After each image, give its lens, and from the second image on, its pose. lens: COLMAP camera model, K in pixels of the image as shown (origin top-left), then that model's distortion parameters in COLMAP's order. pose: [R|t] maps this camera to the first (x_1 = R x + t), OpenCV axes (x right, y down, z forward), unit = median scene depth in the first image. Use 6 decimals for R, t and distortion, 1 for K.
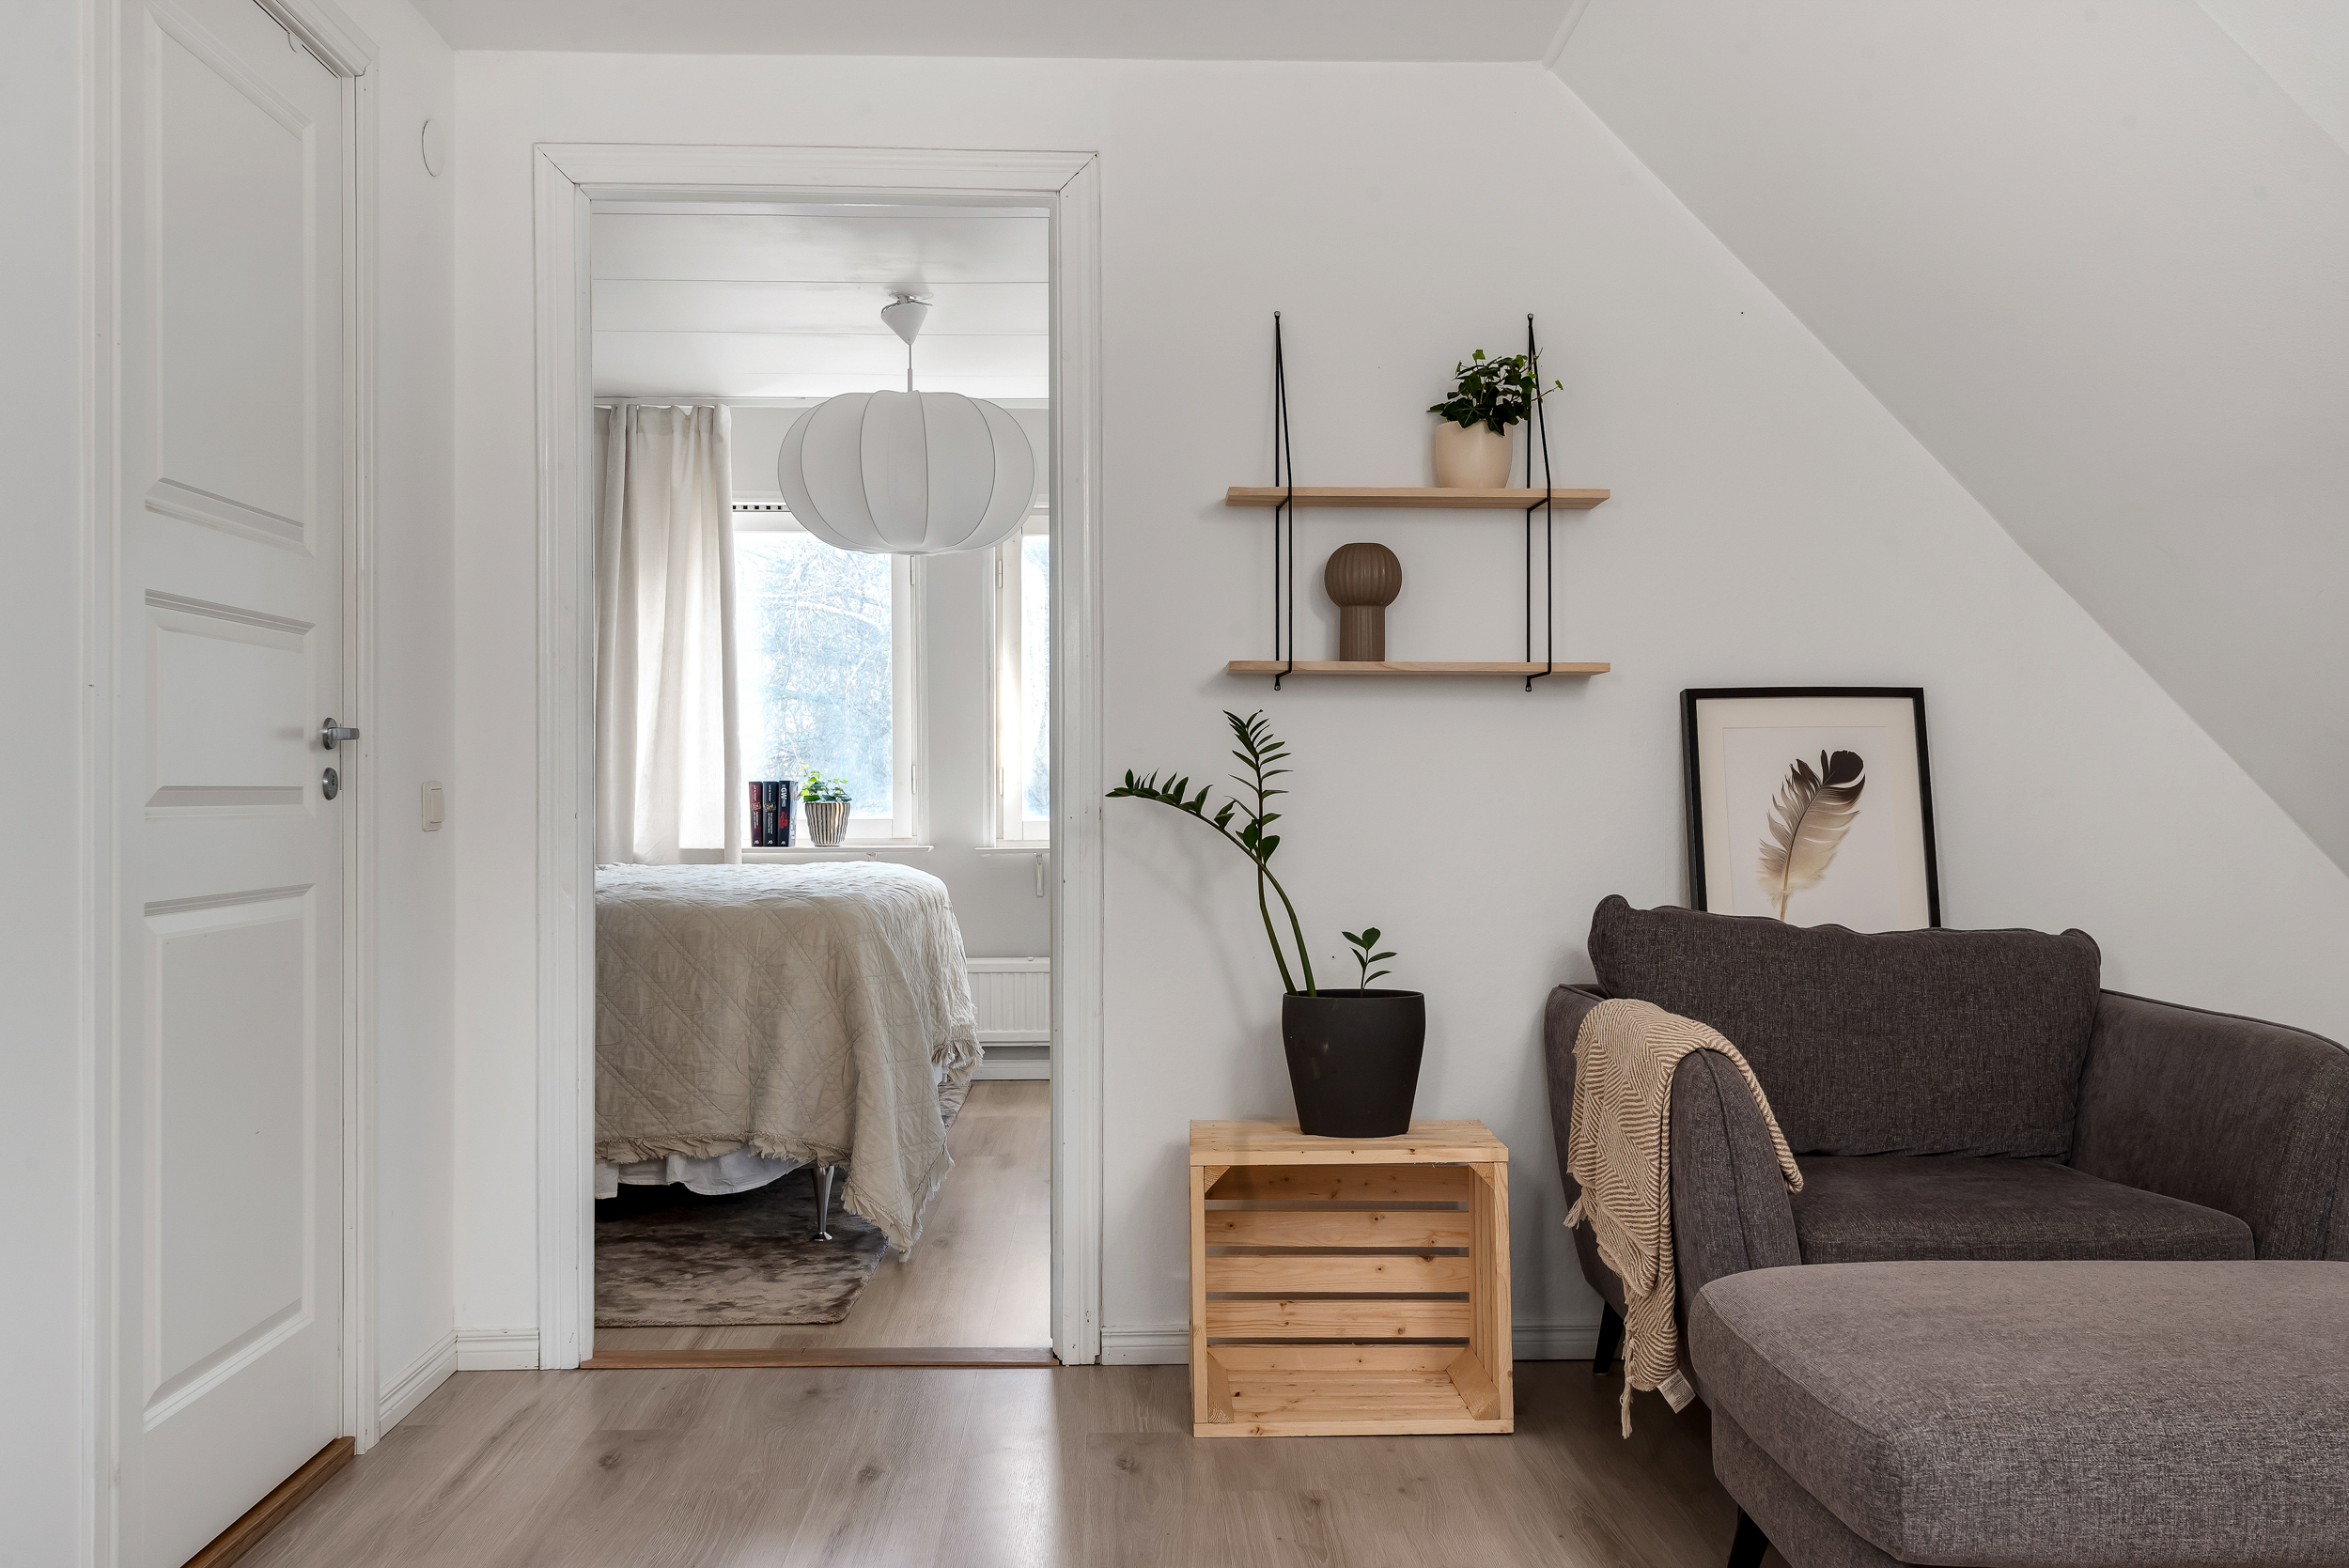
lens RADIAL K [[2051.8, 0, 1174.5], [0, 2051.8, 784.0], [0, 0, 1]] dist [0.002949, -0.001415]
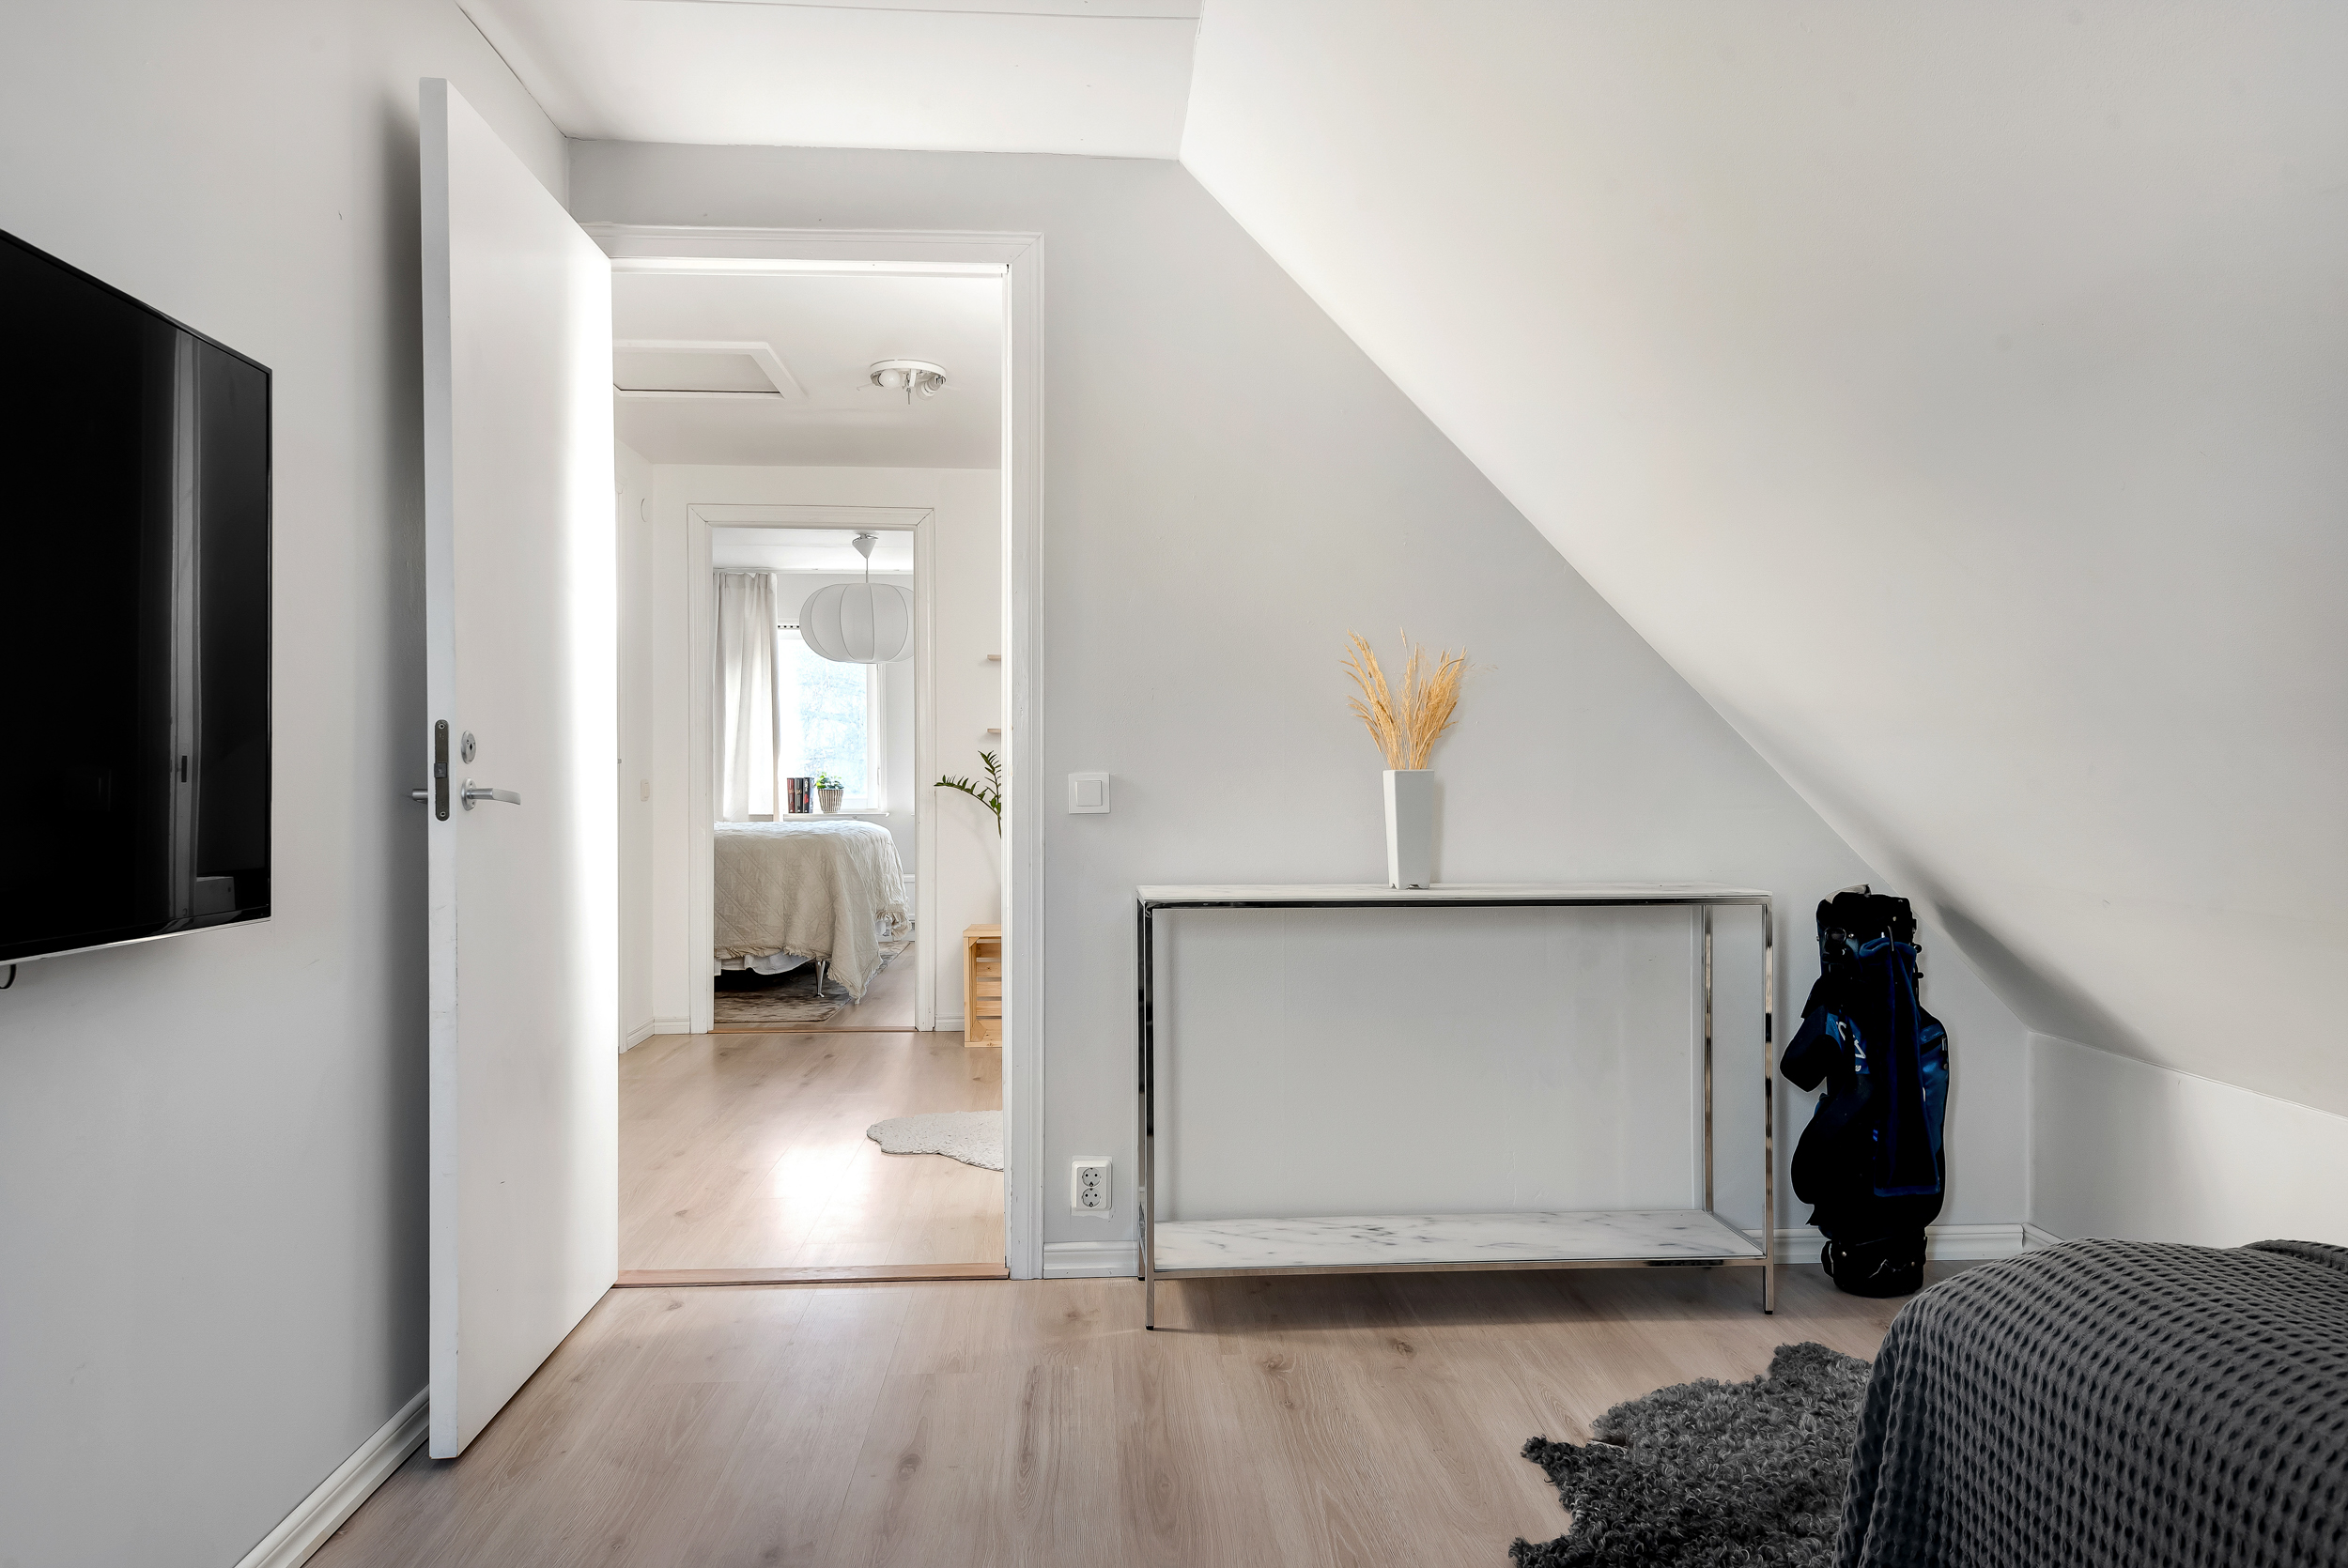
lens RADIAL K [[1487.6, 0, 1174.0], [0, 1487.6, 784.0], [0, 0, 1]] dist [0.003821, -0.001281]
pose [[0.999017, 0.000569, 0.044317, 0.127012], [-0.000804, 0.999986, 0.005284, -0.004569], [-0.044313, -0.005315, 0.999004, -0.551850]]
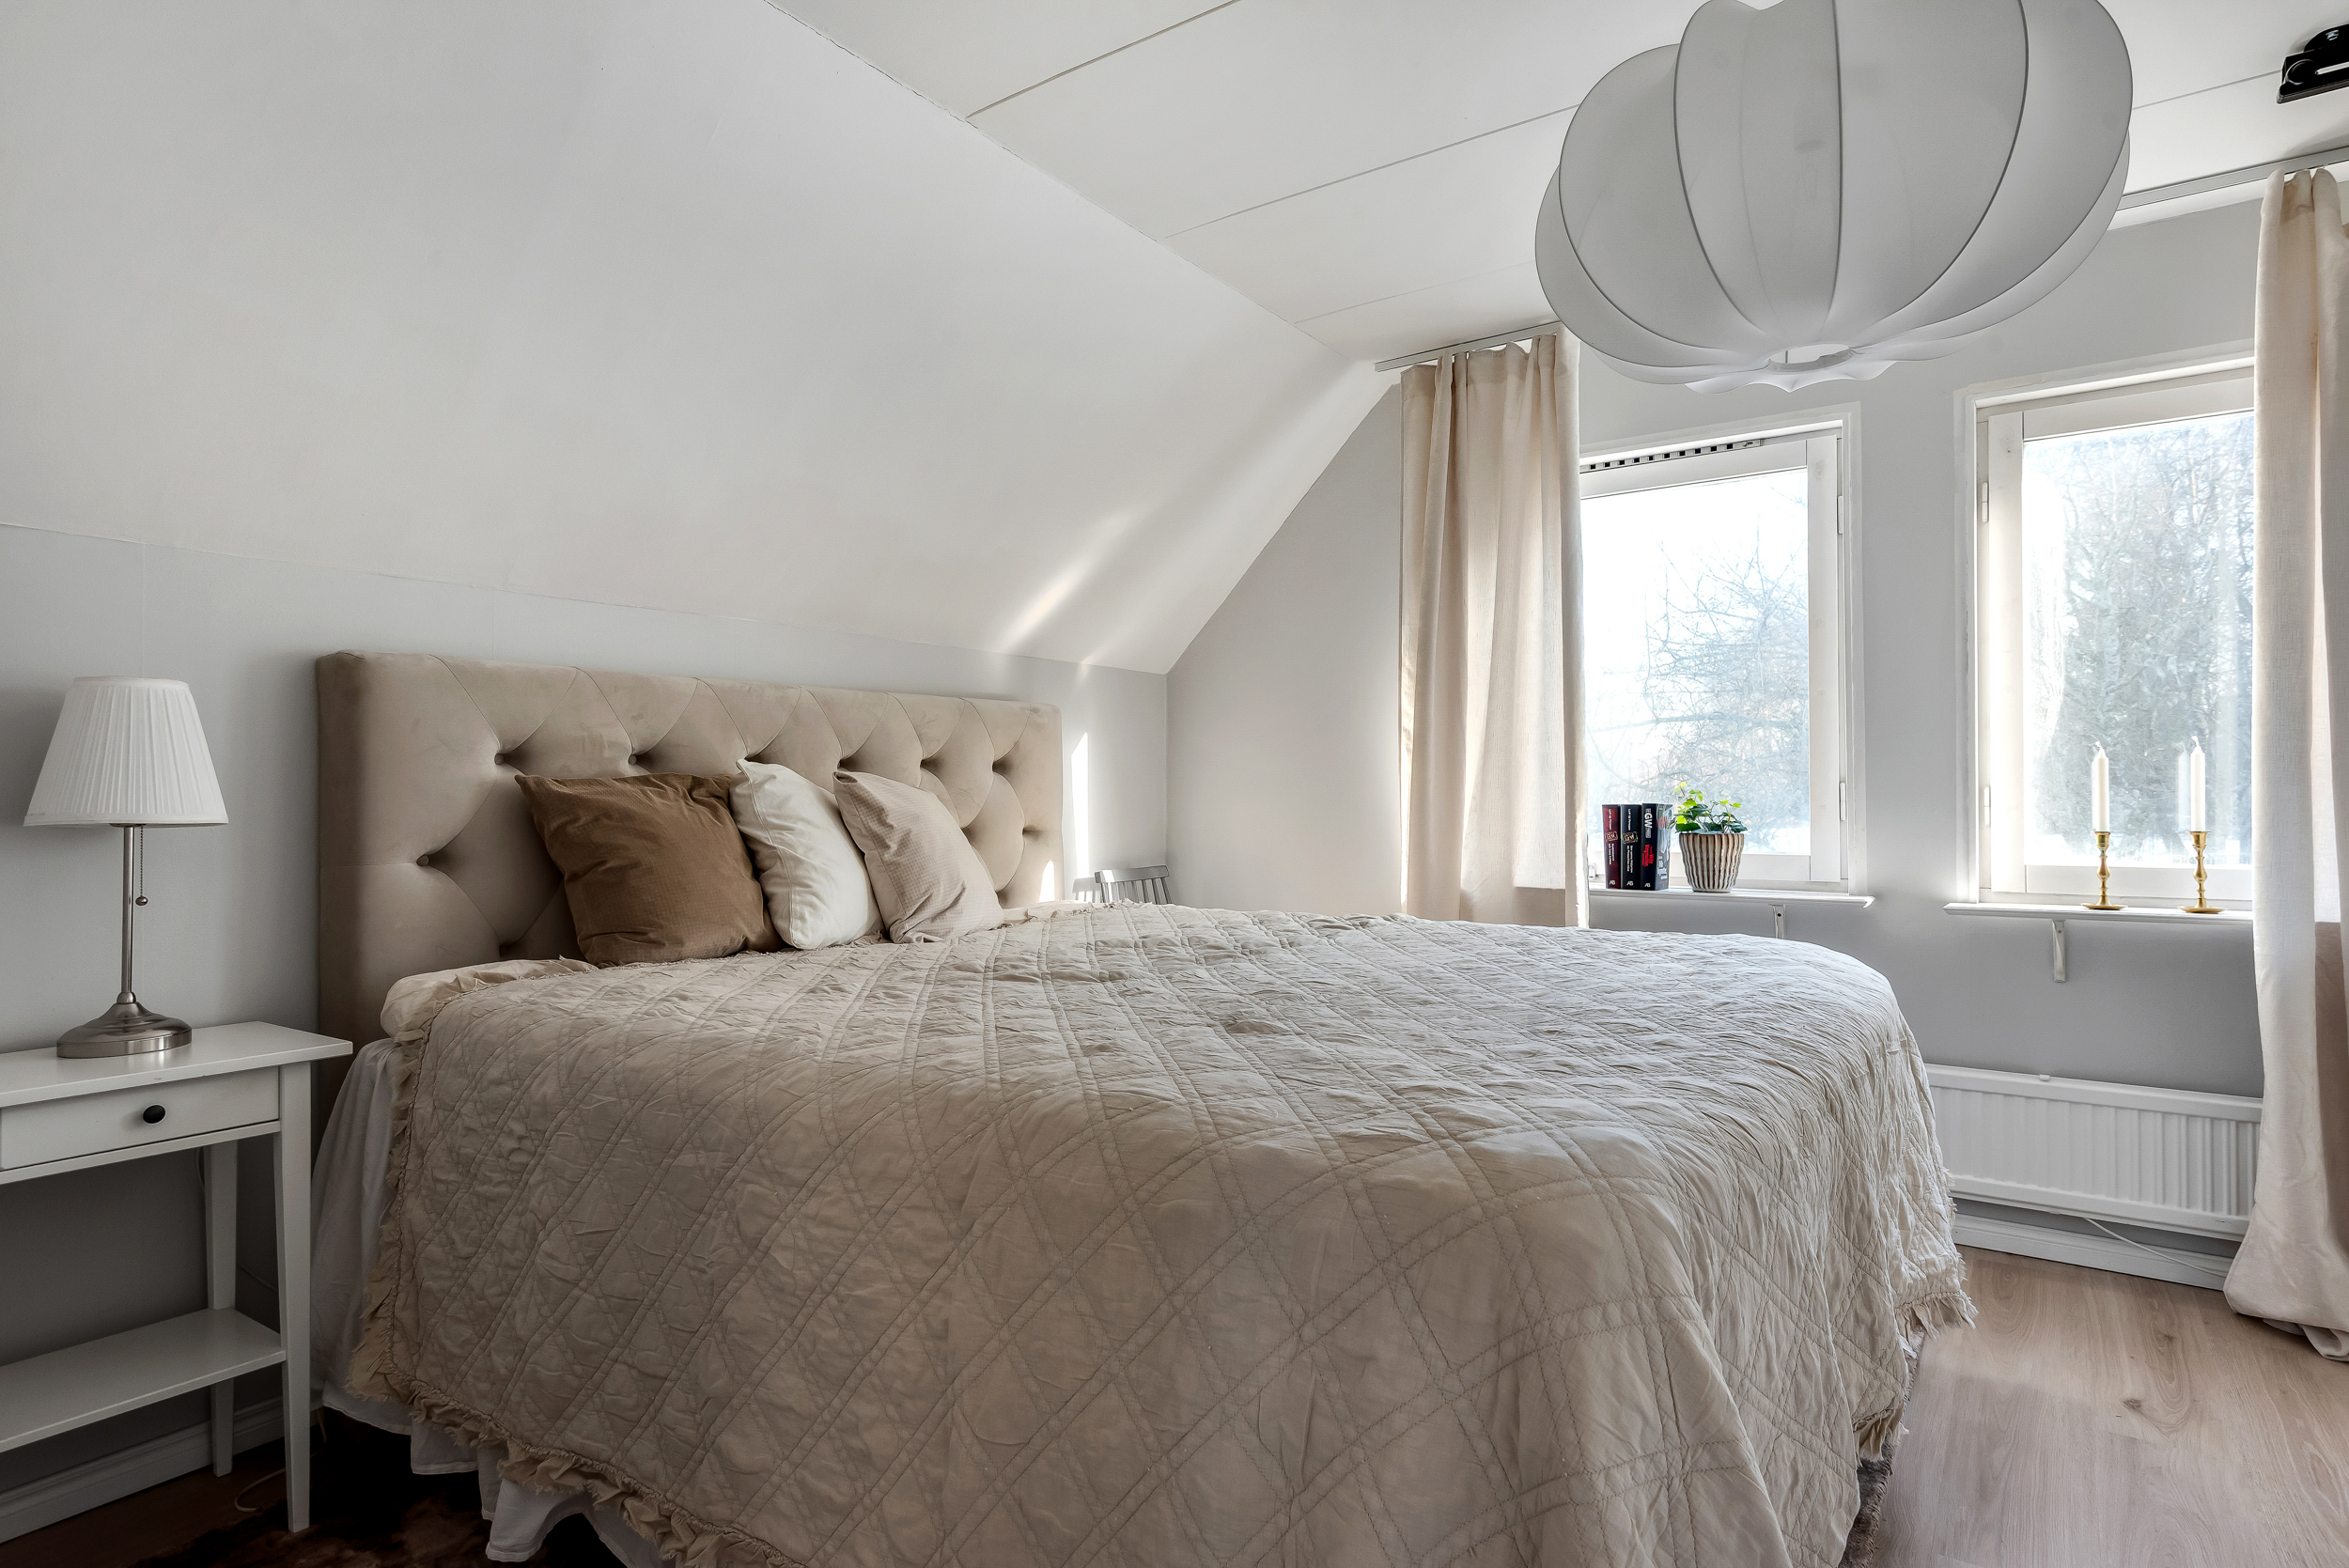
lens RADIAL K [[1296.2, 0, 1129.7], [0, 1296.2, 788.6], [0, 0, 1]] dist [0.045453, -0.021592]
pose [[0.801485, -0.001455, -0.598014, -0.086037], [0.001804, 0.999998, -0.000015, -0.012356], [0.598013, -0.001067, 0.801486, 0.788984]]
